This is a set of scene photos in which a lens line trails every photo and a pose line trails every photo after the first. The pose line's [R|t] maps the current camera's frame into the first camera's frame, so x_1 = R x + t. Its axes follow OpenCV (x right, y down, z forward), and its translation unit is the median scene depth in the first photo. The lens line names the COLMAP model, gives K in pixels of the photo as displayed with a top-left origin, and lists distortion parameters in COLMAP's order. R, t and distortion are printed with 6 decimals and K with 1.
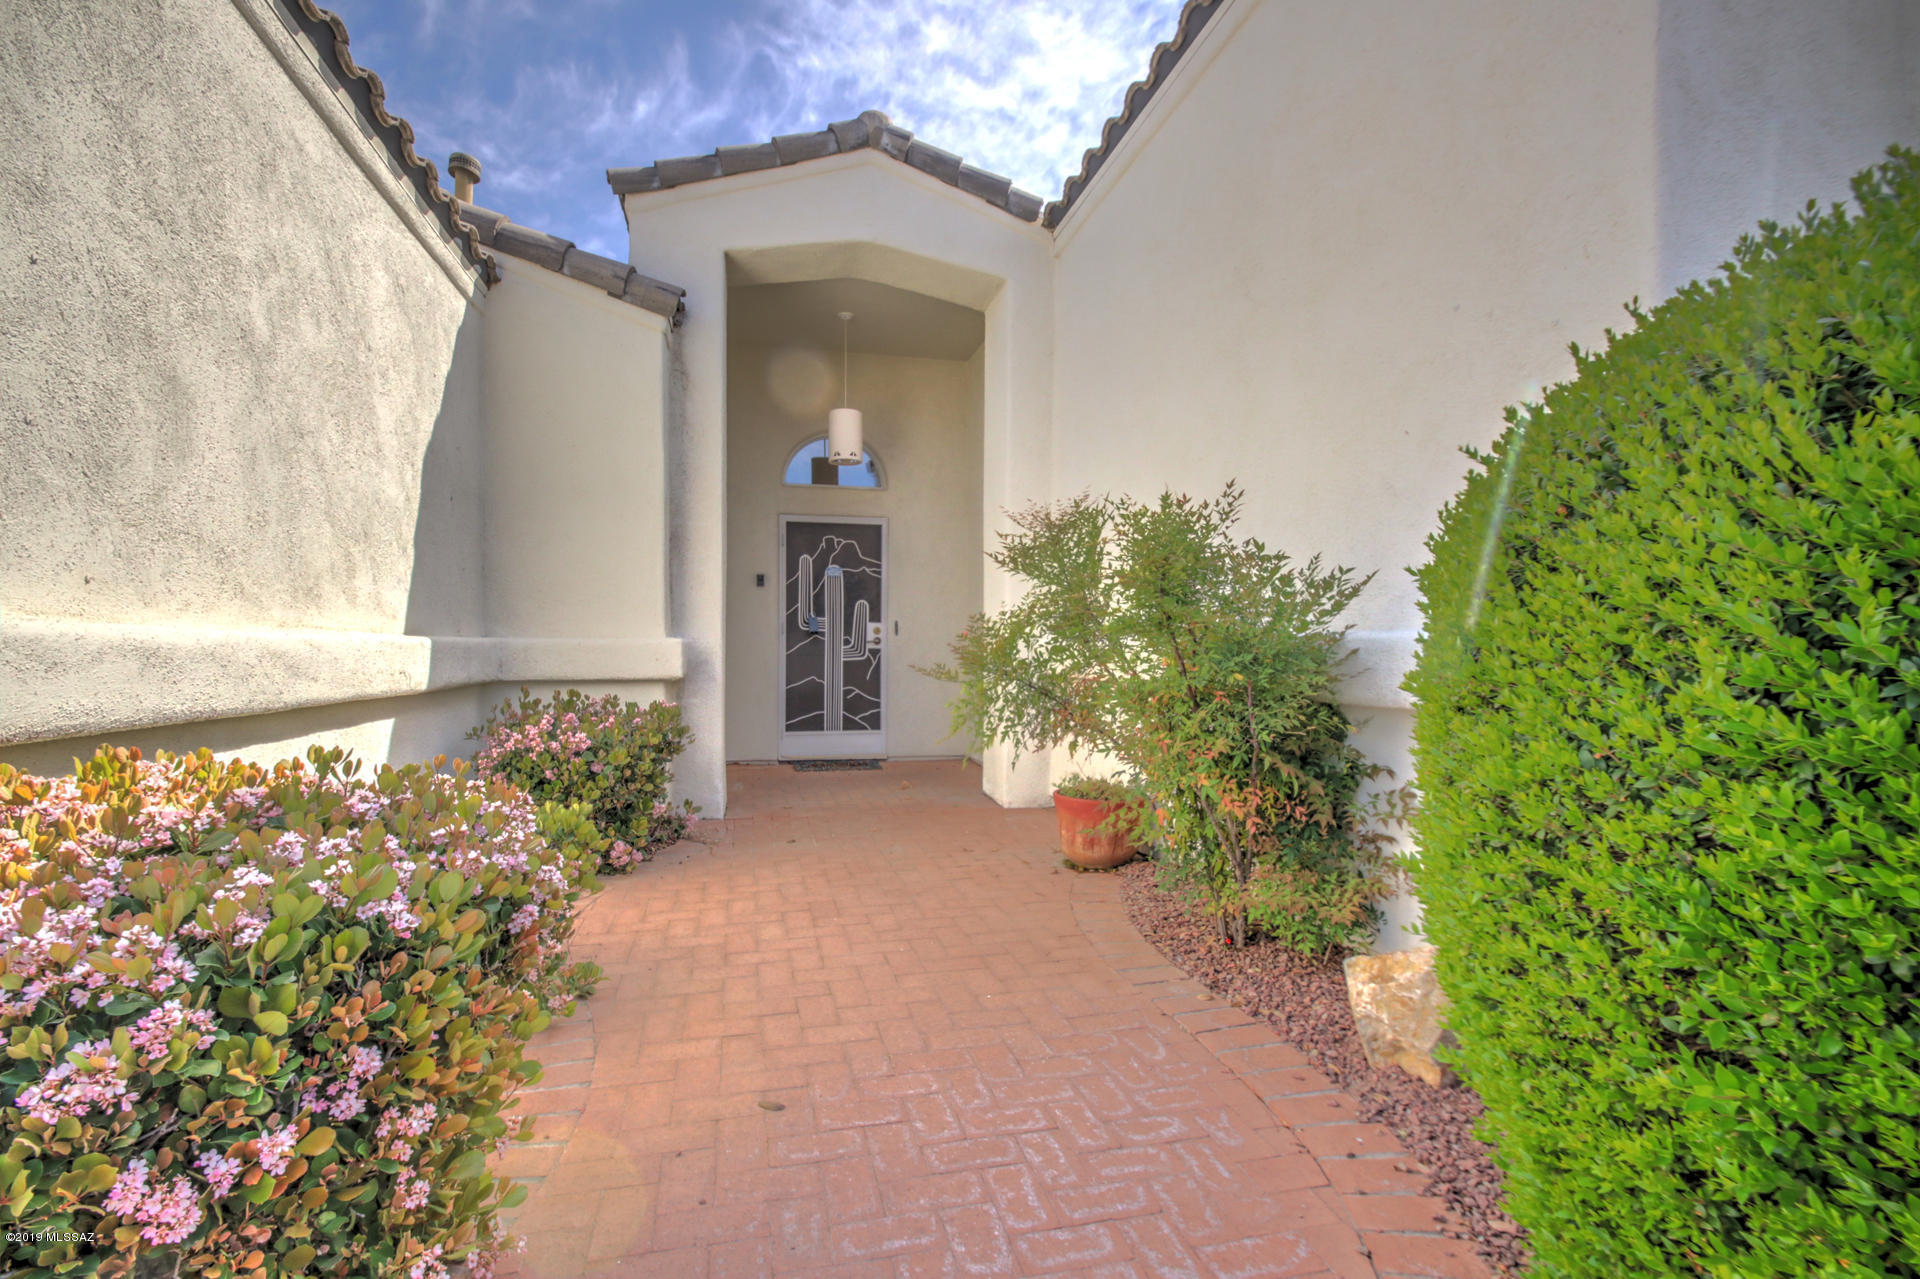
lens RADIAL K [[902.9, 0, 960.9], [0, 902.9, 639.0], [0, 0, 1]] dist [0.003558, -0.010749]
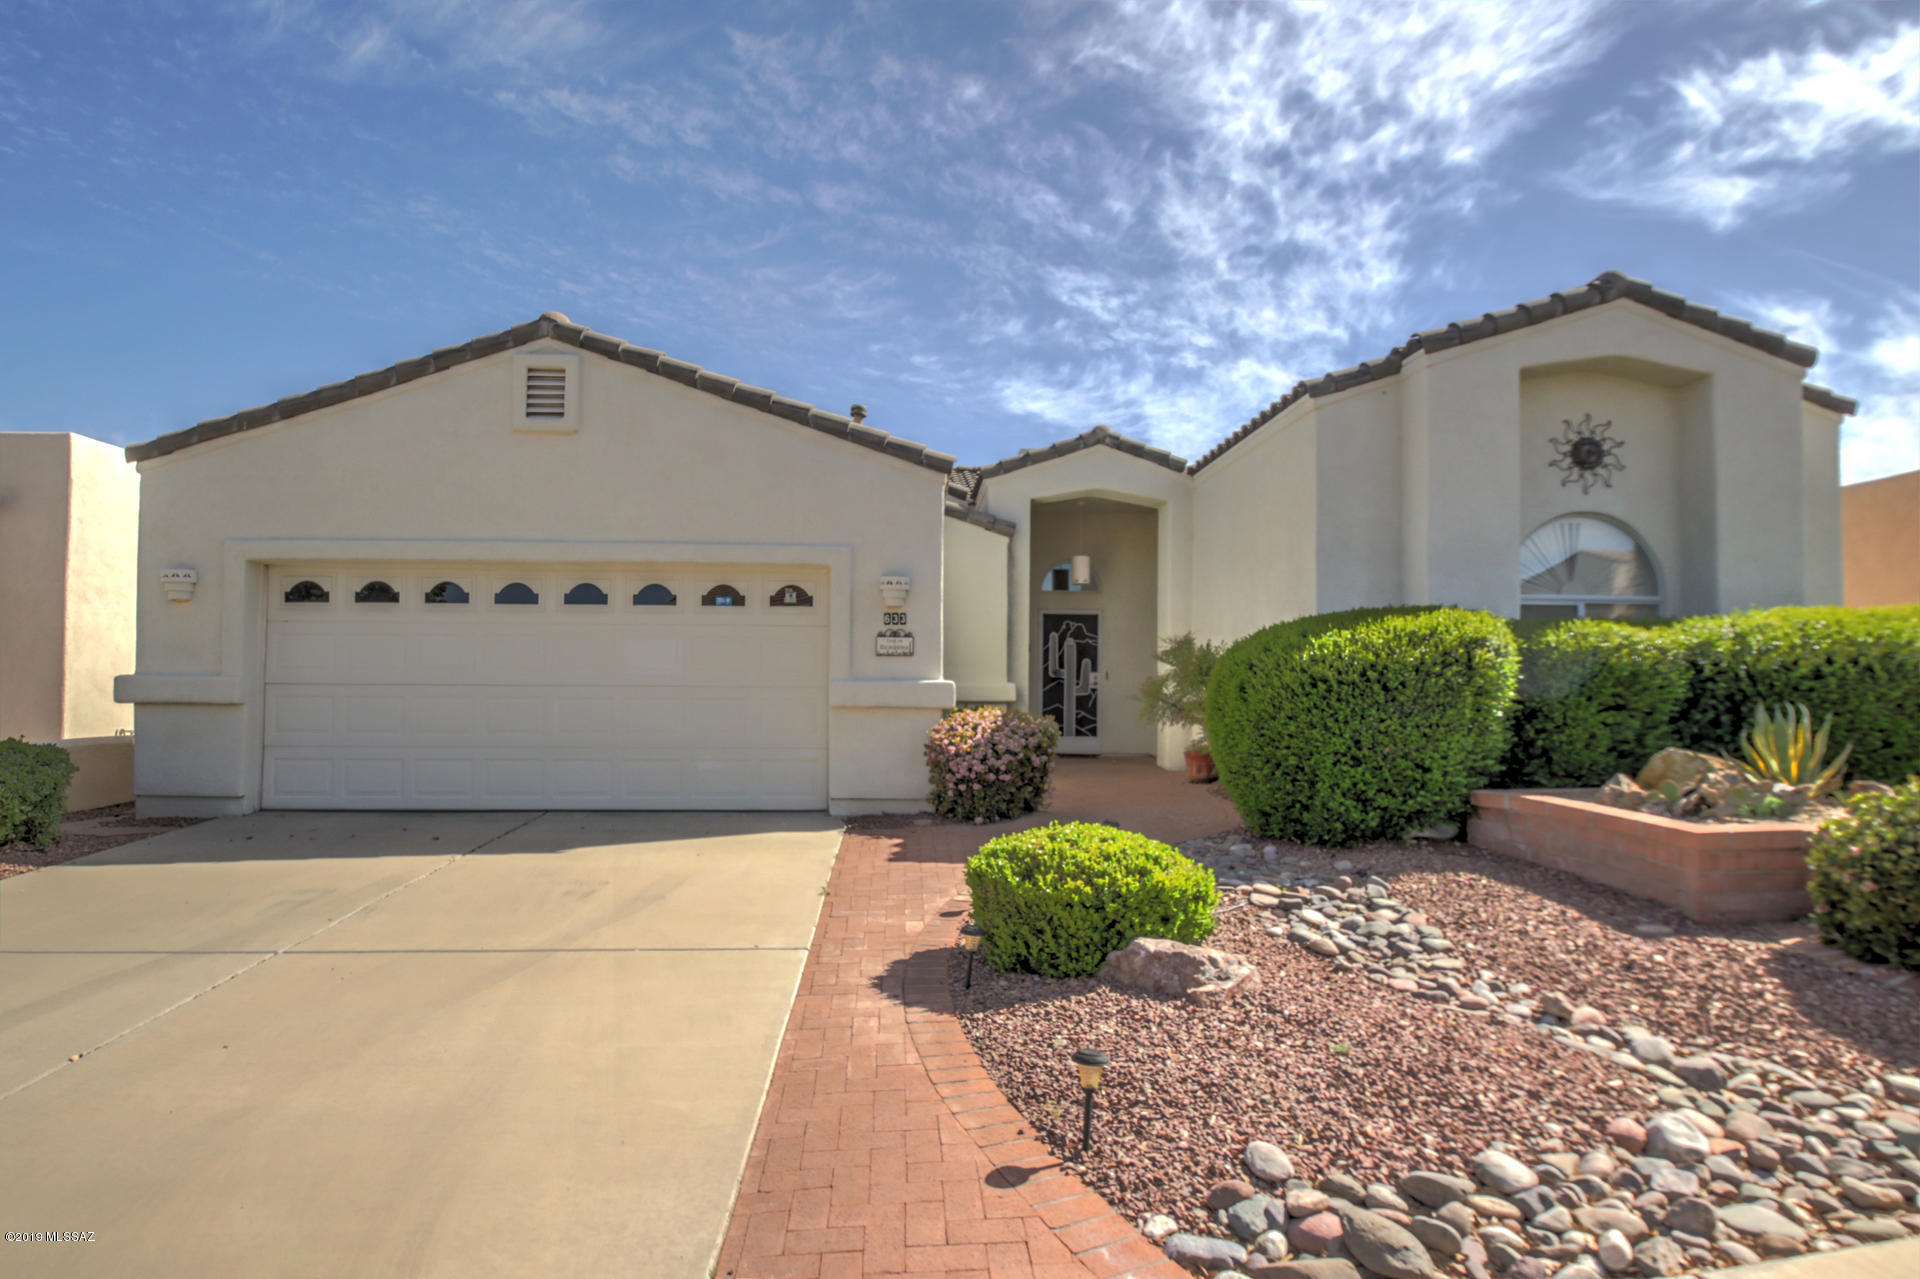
lens RADIAL K [[1088.8, 0, 968.3], [0, 1088.8, 641.1], [0, 0, 1]] dist [-0.001479, -0.000009]
pose [[0.985938, 0.000925, -0.167111, 0.012356], [-0.006142, 0.999510, -0.030706, -0.013526], [0.167000, 0.031301, 0.985460, -1.051781]]
